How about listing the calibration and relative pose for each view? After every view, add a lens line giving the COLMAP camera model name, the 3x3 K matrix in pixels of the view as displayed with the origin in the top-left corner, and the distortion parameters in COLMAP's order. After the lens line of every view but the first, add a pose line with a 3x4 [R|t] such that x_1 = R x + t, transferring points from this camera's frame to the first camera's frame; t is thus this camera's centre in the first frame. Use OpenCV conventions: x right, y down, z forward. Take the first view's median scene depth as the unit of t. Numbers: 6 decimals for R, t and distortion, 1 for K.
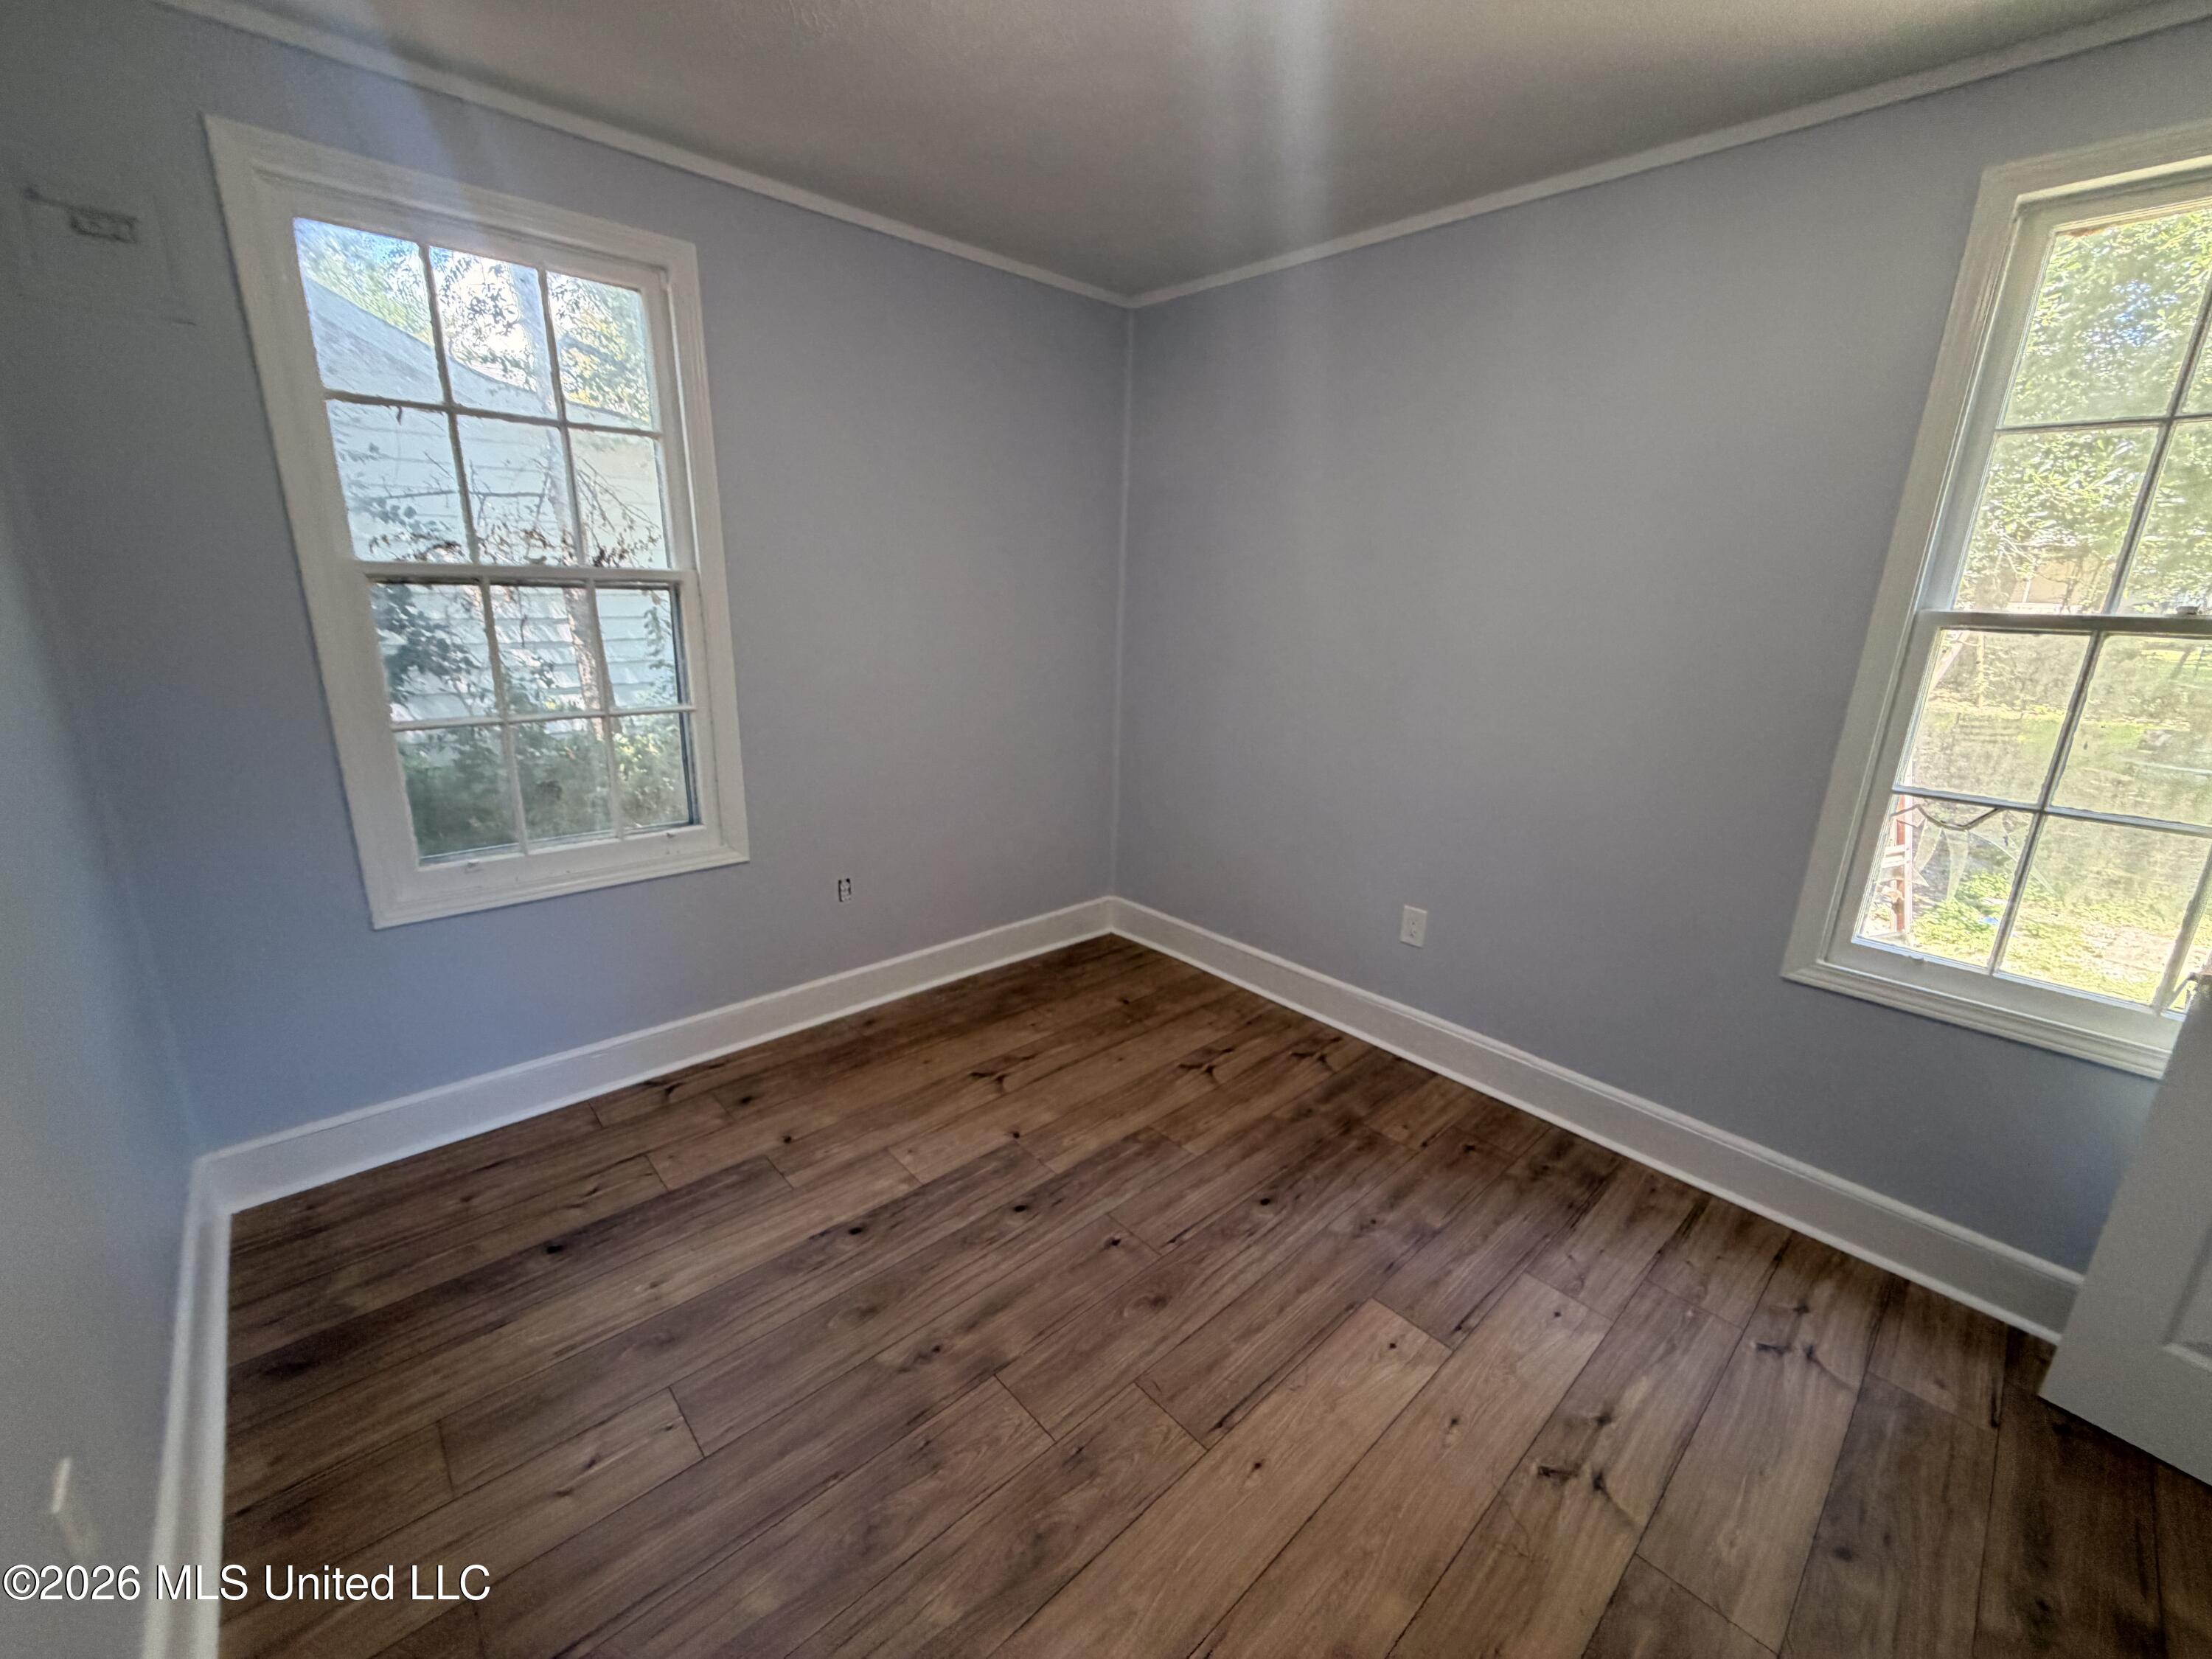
lens RADIAL K [[894.3, 0, 1098.0], [0, 894.3, 824.7], [0, 0, 1]] dist [-0.002375, 0.000699]
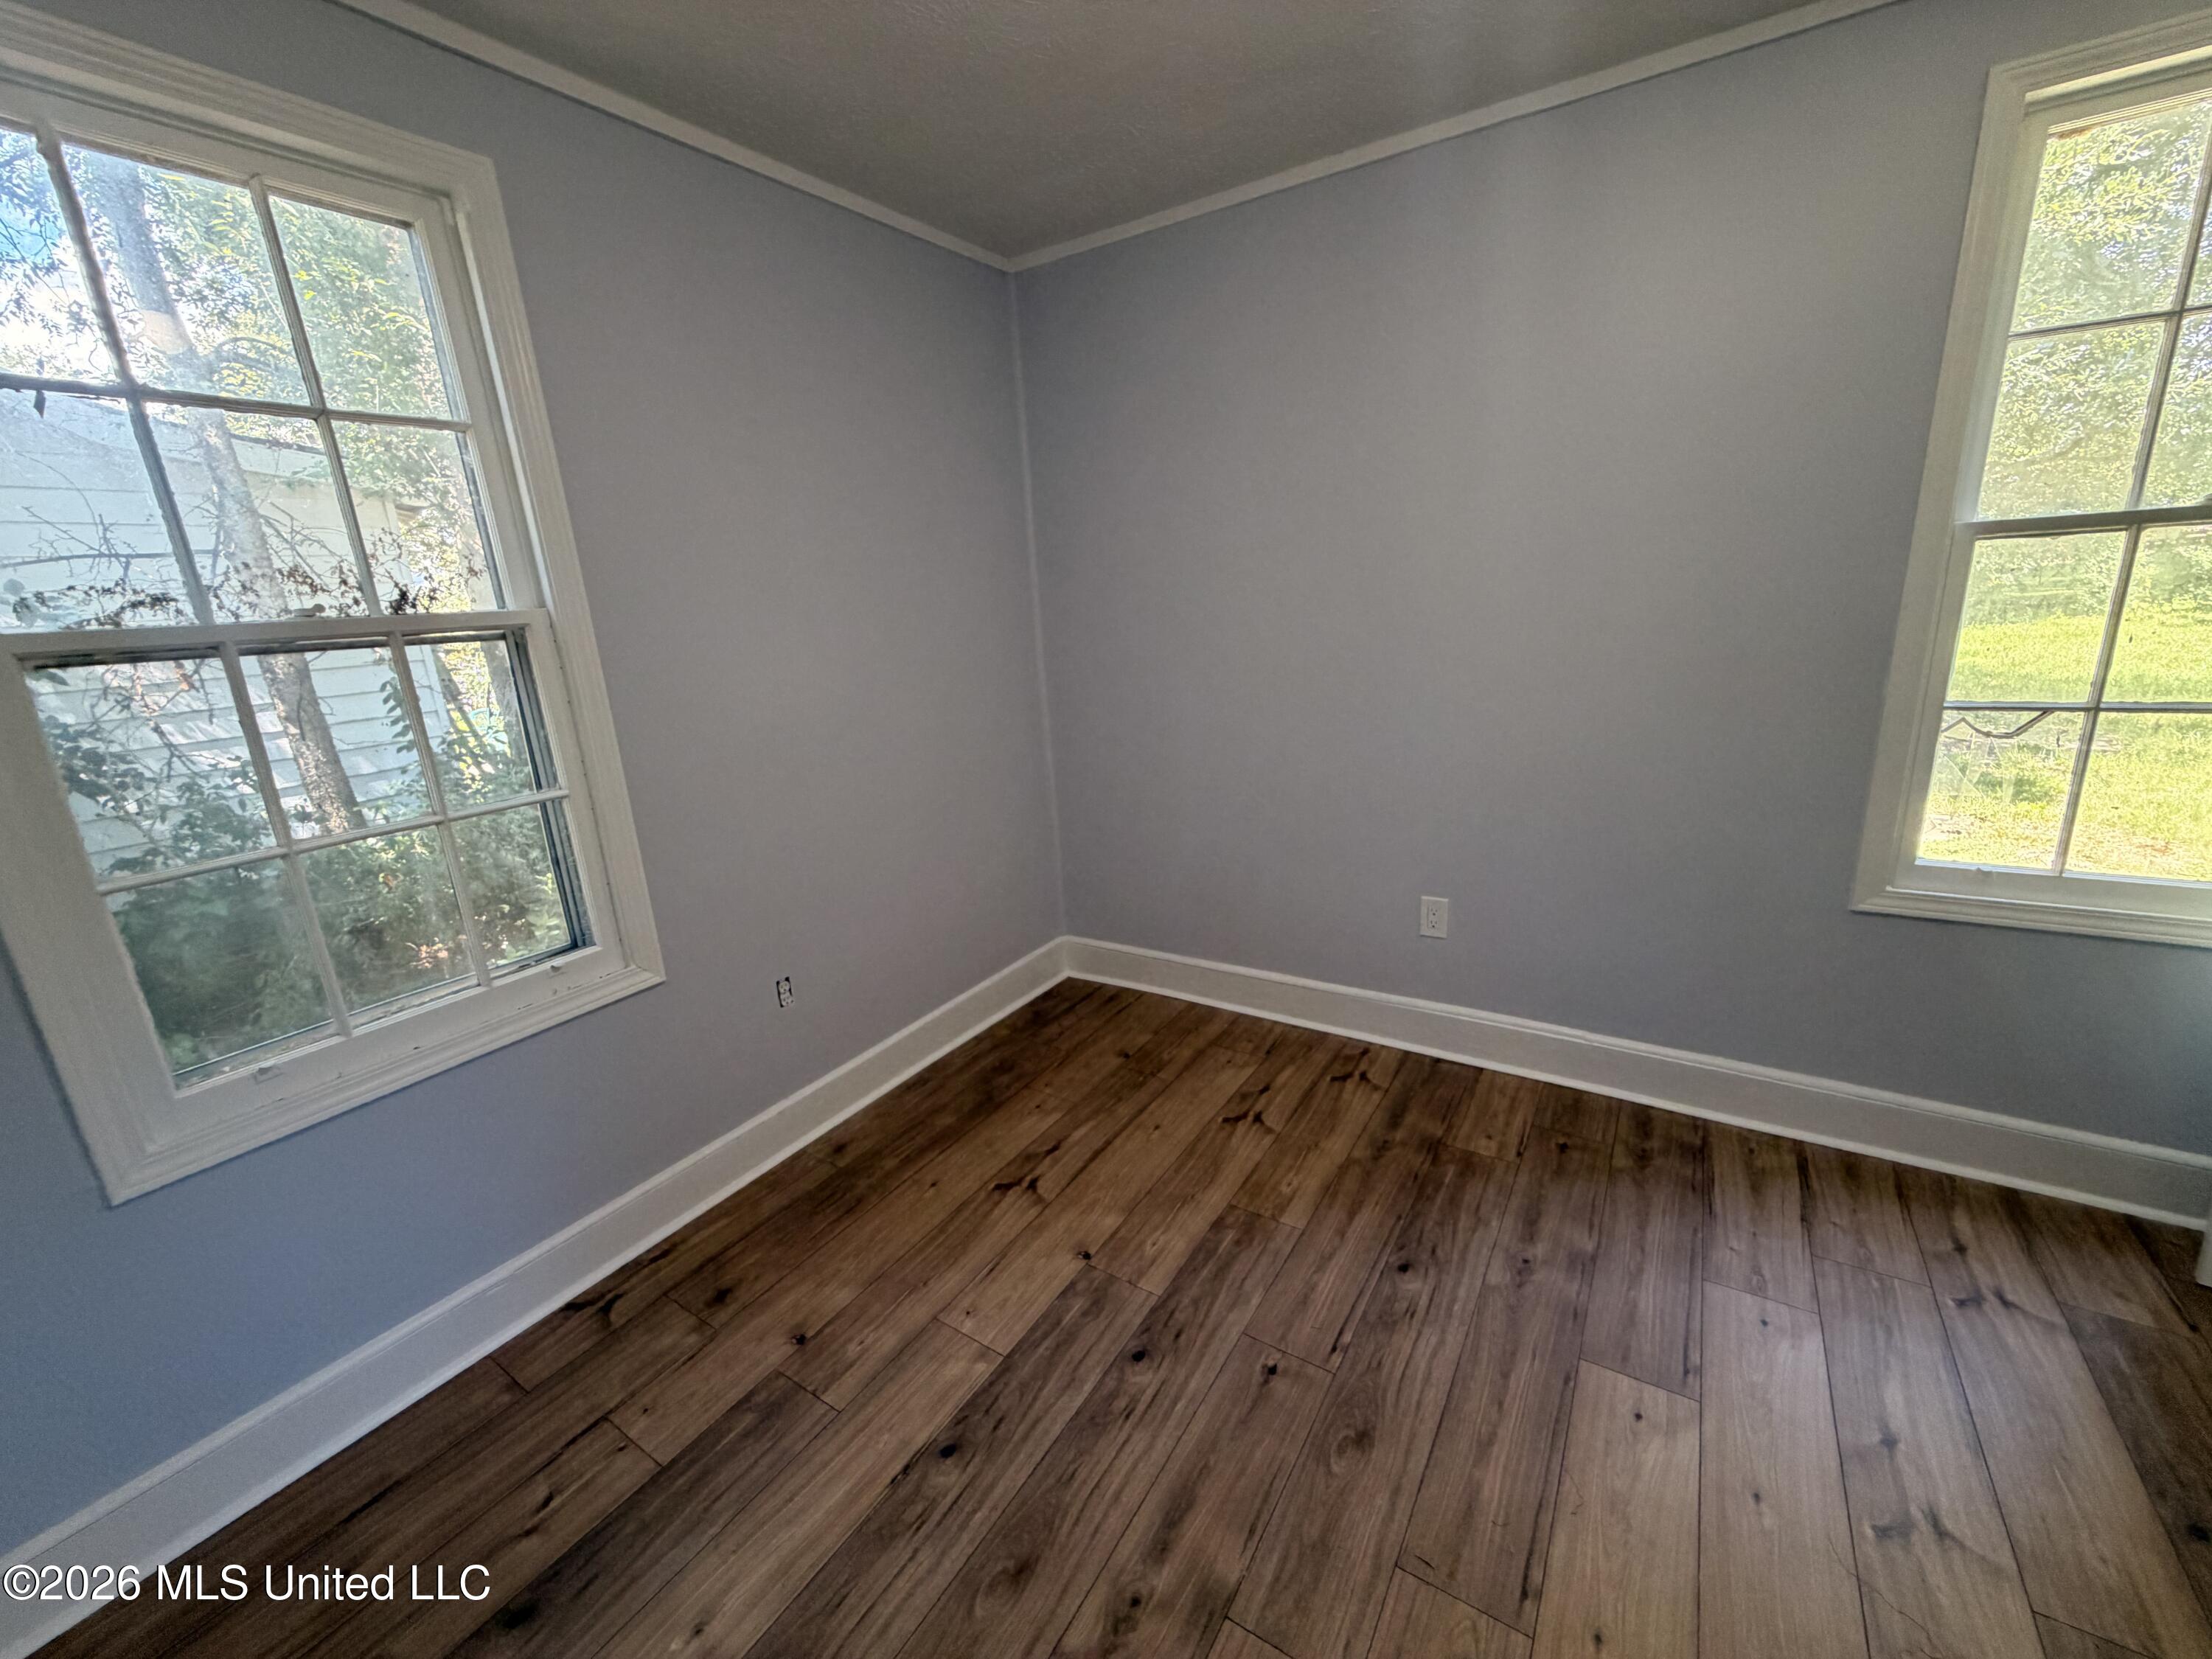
lens RADIAL K [[894.3, 0, 1099.4], [0, 894.3, 825.9], [0, 0, 1]] dist [-0.002375, 0.000699]
pose [[0.965175, -0.147429, 0.216106, -0.227809], [0.150148, 0.988656, 0.003876, -0.048141], [-0.214226, 0.028707, 0.976362, 0.218769]]
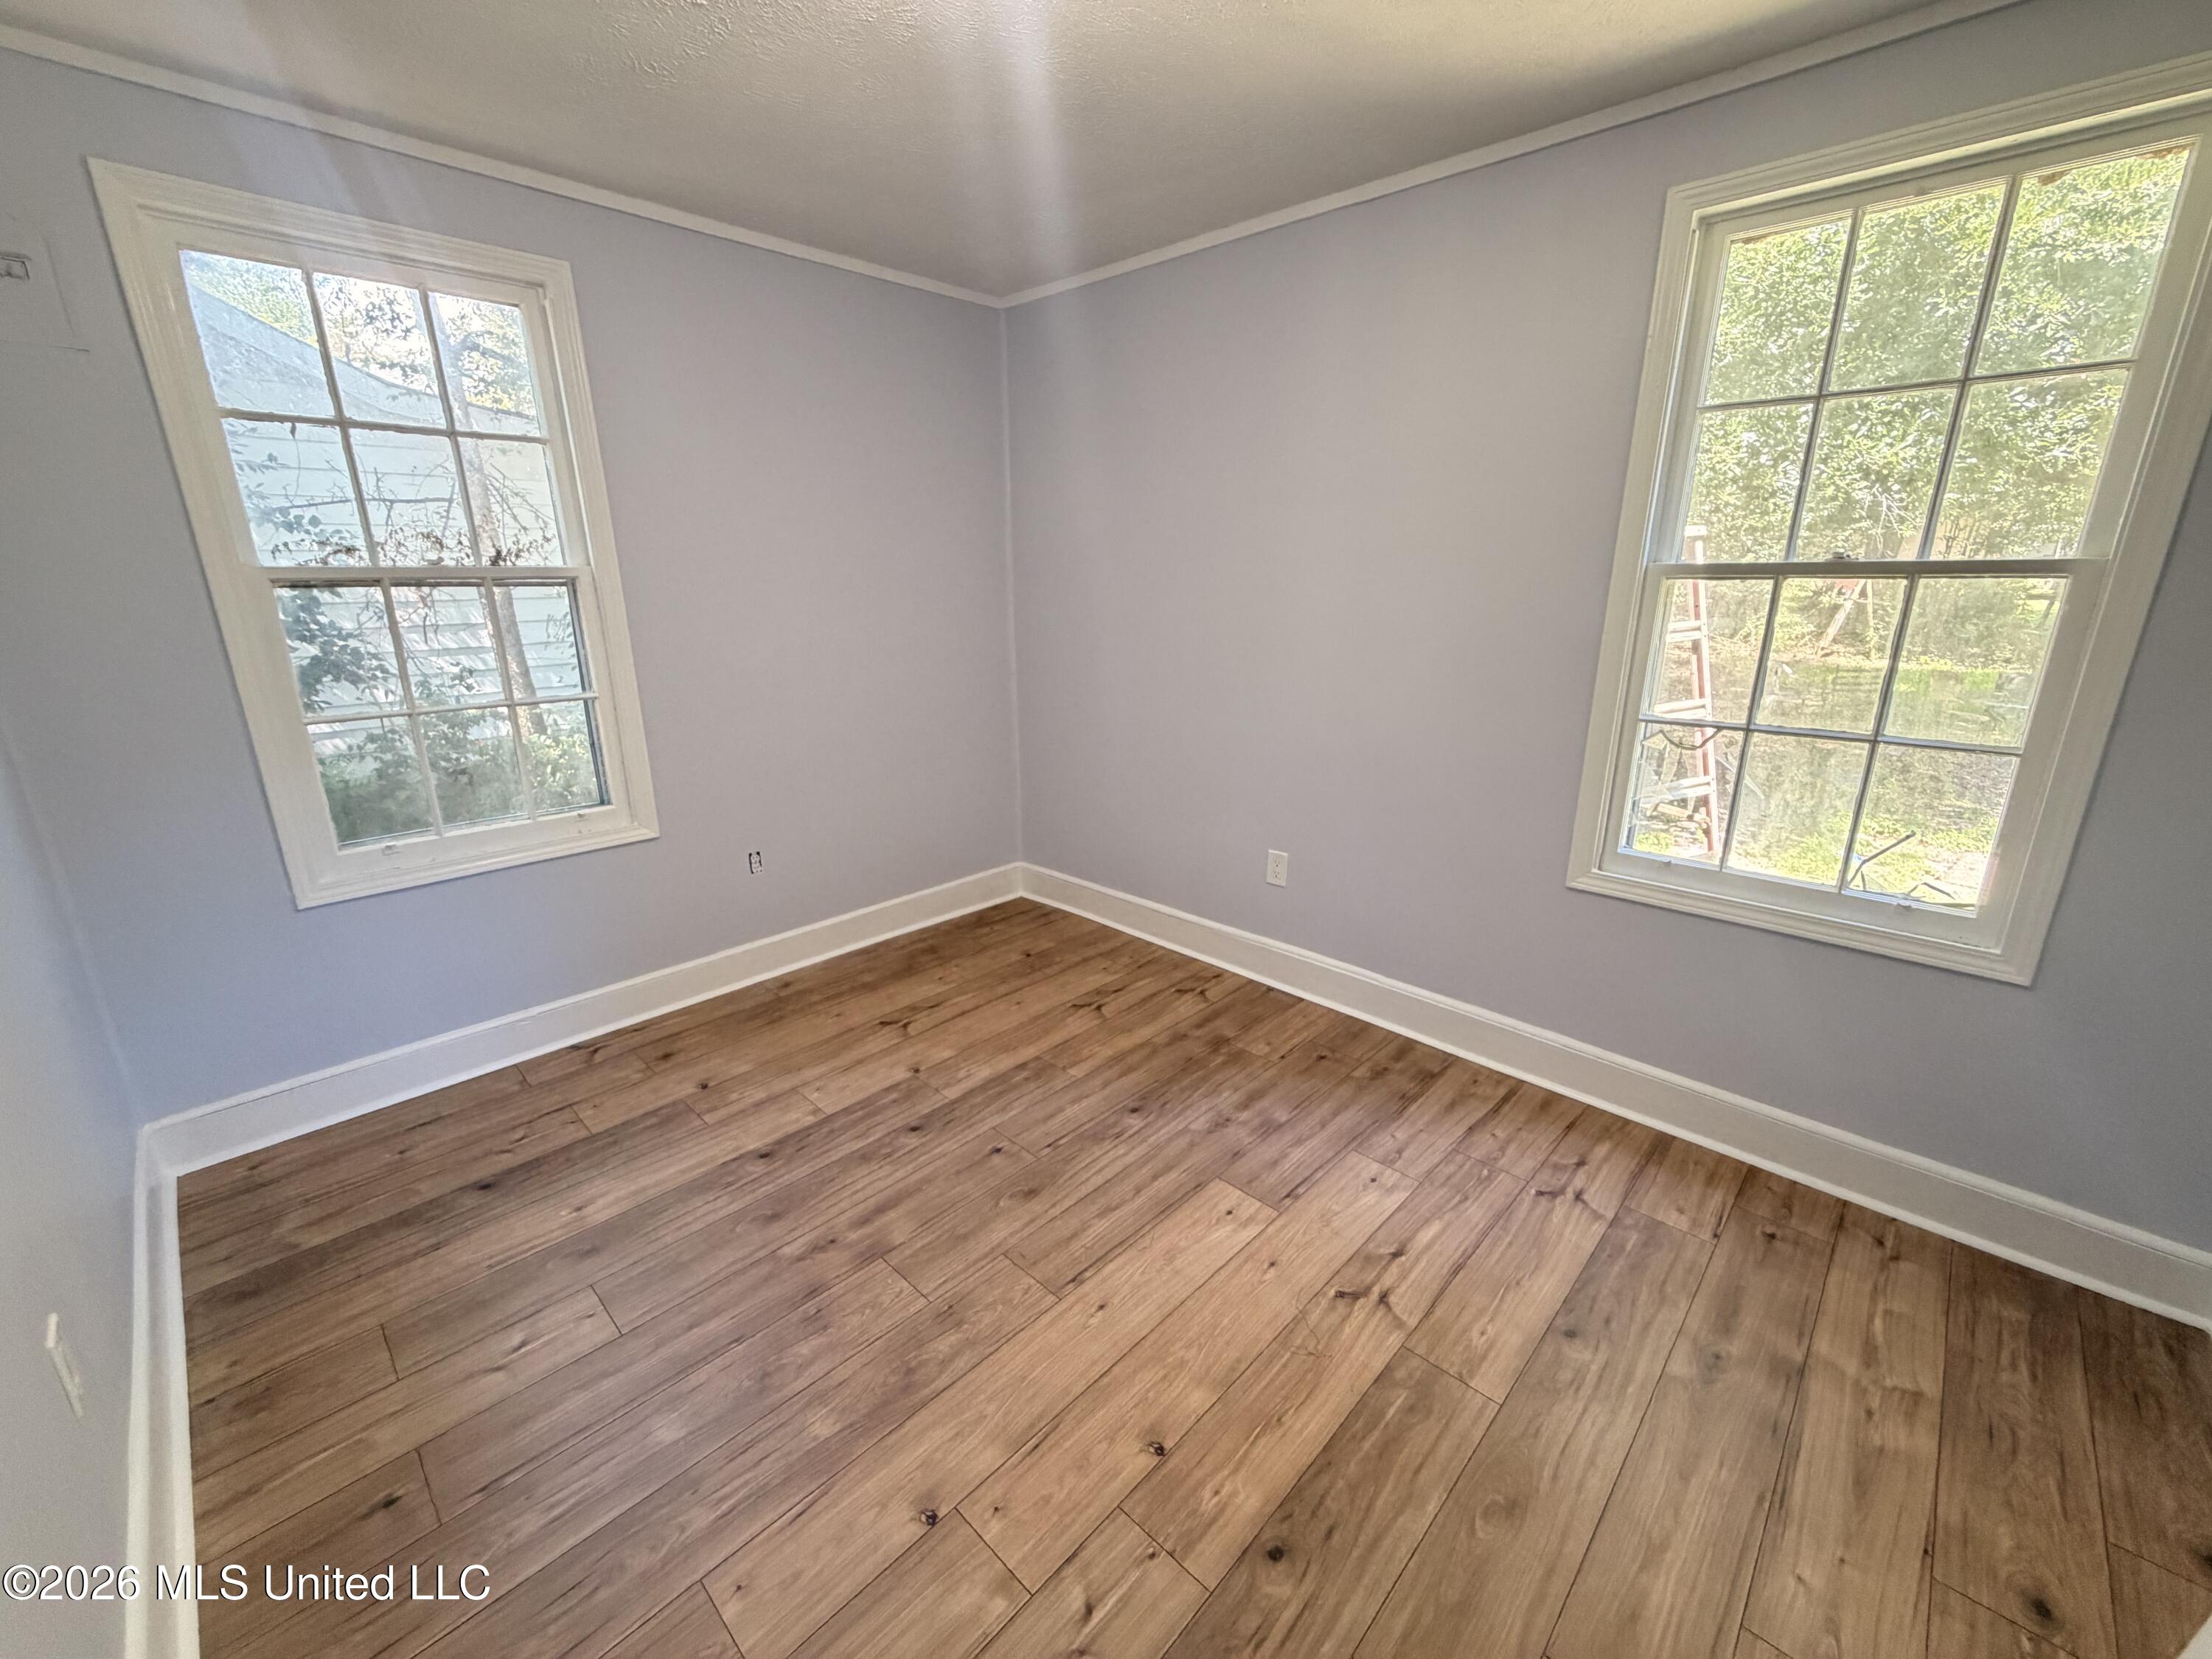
lens RADIAL K [[894.3, 0, 1098.4], [0, 894.3, 826.5], [0, 0, 1]] dist [-0.002375, 0.000699]
pose [[0.997646, -0.047917, 0.049047, 0.107034], [0.047196, 0.998761, 0.015749, 0.045943], [-0.049741, -0.013397, 0.998672, -0.125165]]
